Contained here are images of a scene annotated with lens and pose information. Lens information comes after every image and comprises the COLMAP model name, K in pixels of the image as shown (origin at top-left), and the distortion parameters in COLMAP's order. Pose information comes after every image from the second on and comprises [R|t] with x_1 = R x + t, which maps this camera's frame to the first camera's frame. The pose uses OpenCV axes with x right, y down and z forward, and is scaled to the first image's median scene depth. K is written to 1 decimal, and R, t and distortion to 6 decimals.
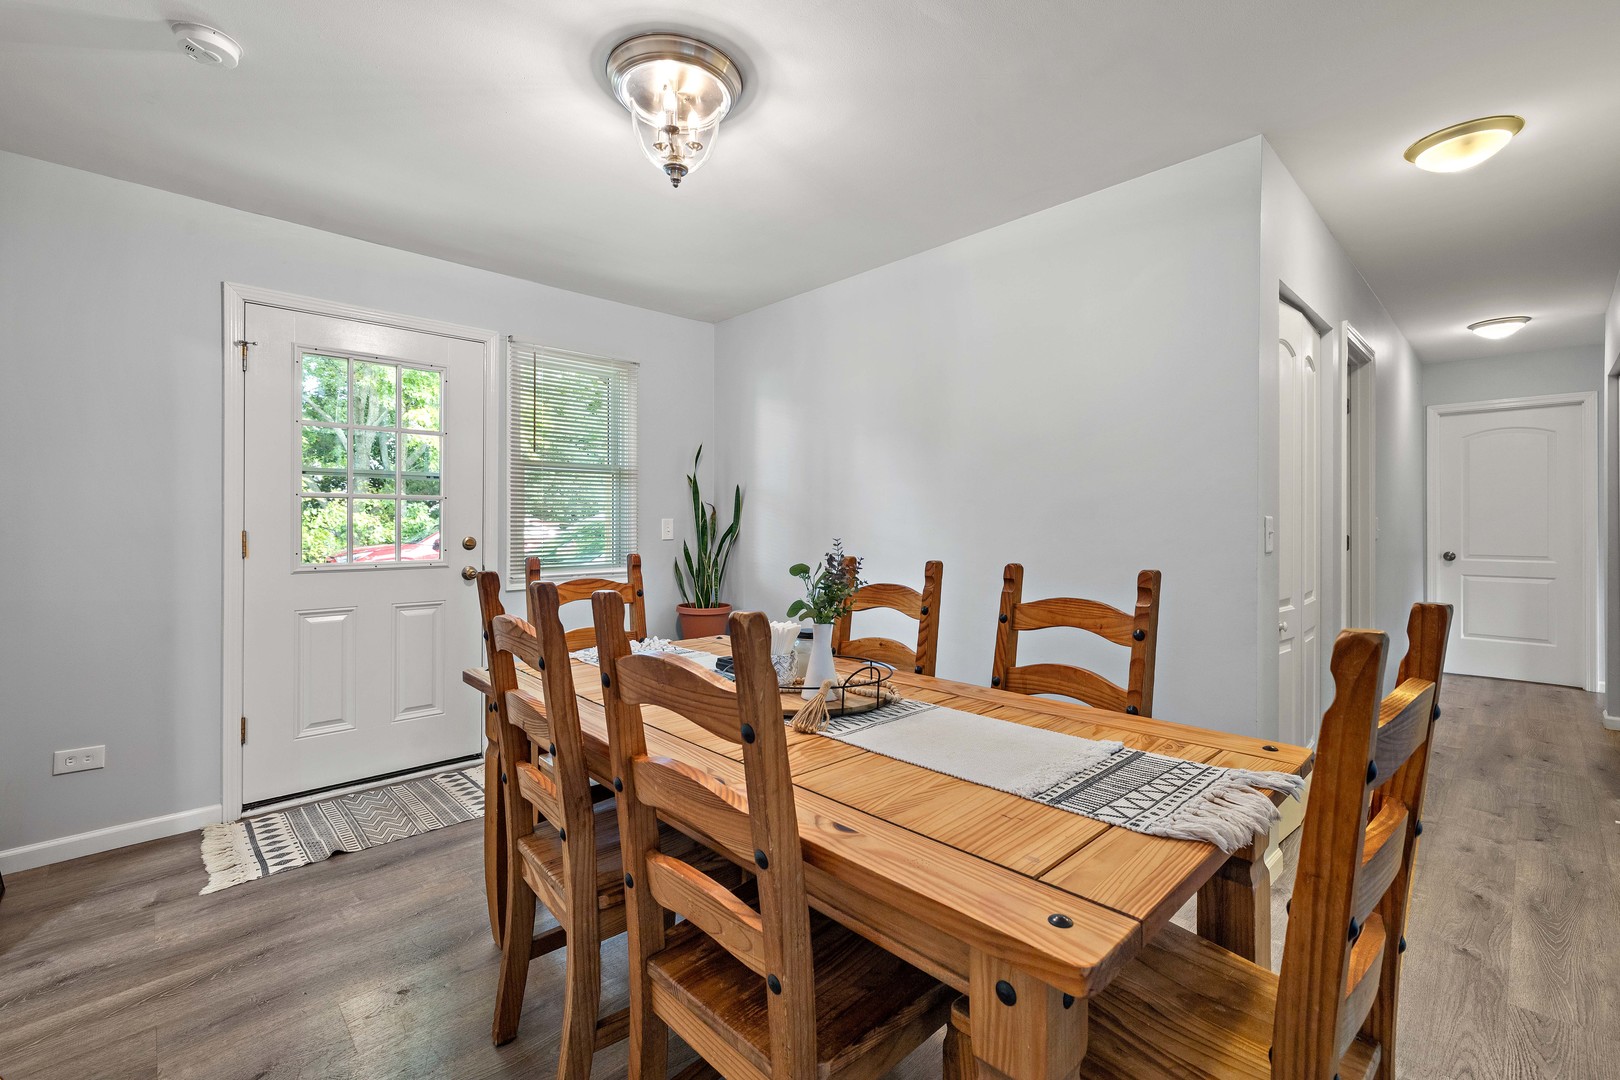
lens RADIAL K [[692.8, 0, 814.1], [0, 692.8, 524.9], [0, 0, 1]] dist [0.001668, -0.000693]
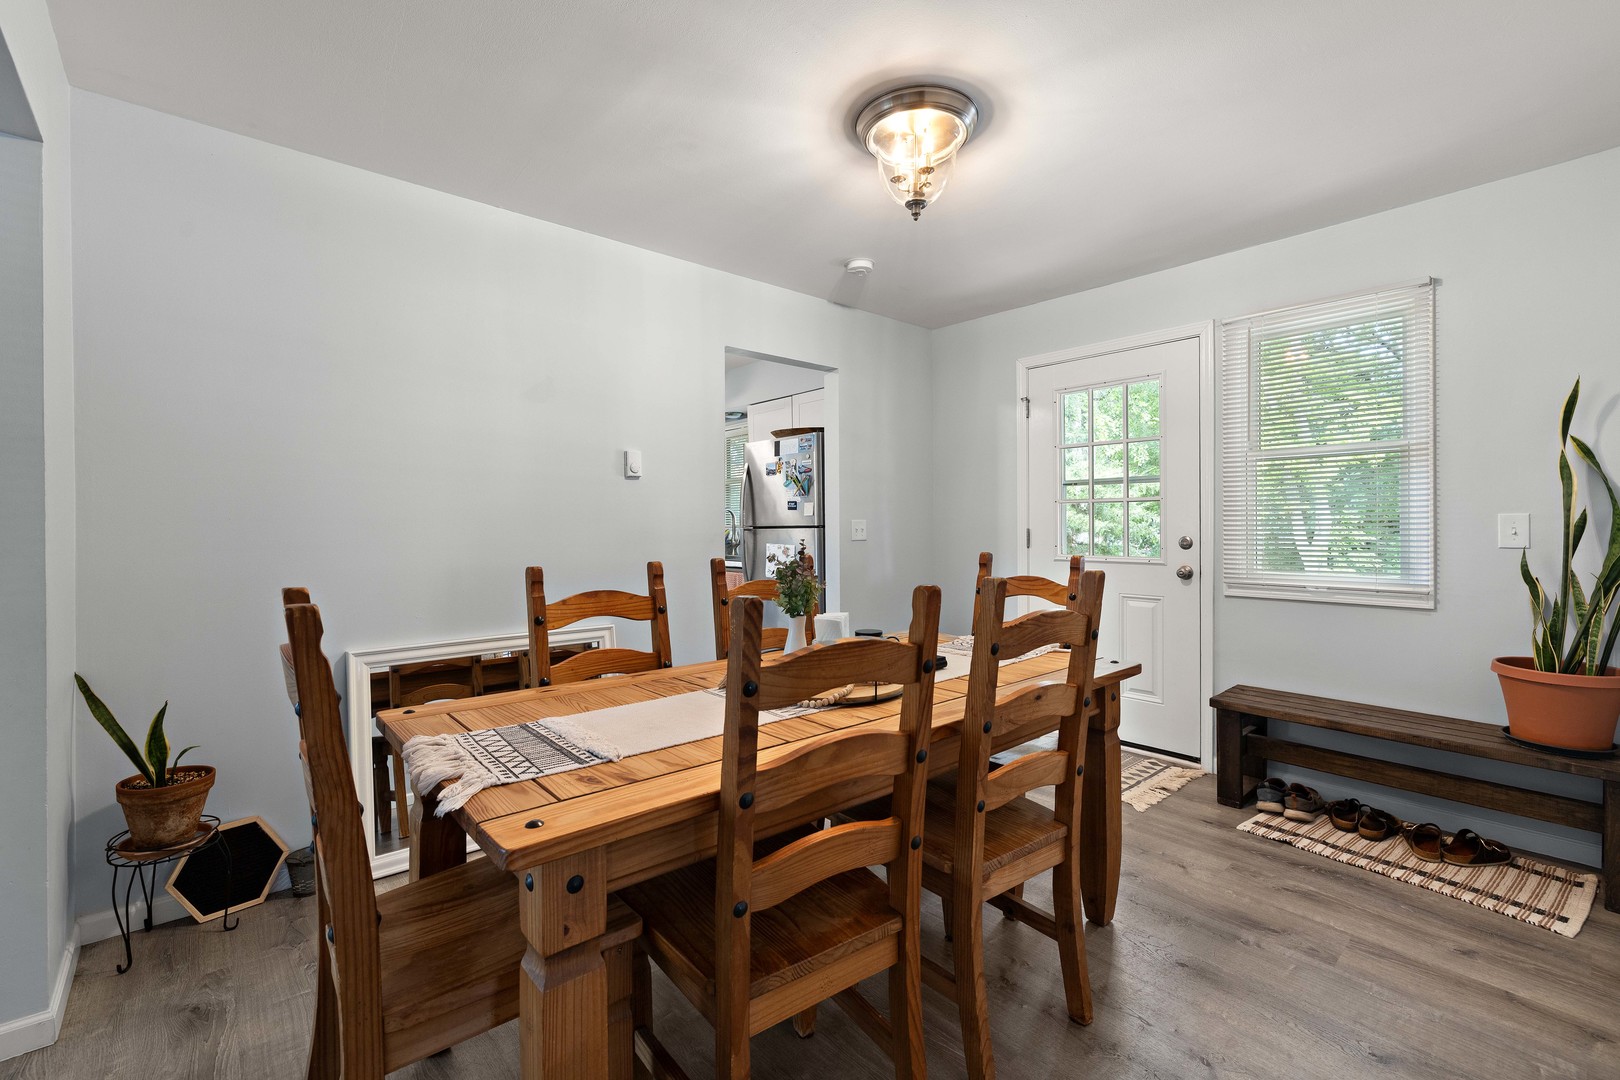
lens RADIAL K [[692.8, 0, 805.4], [0, 692.8, 524.6], [0, 0, 1]] dist [0.001668, -0.000693]
pose [[-0.043245, 0.002691, -0.999061, 1.533233], [0.000891, 0.999996, 0.002655, -0.009507], [0.999064, -0.000775, -0.043248, 1.451529]]
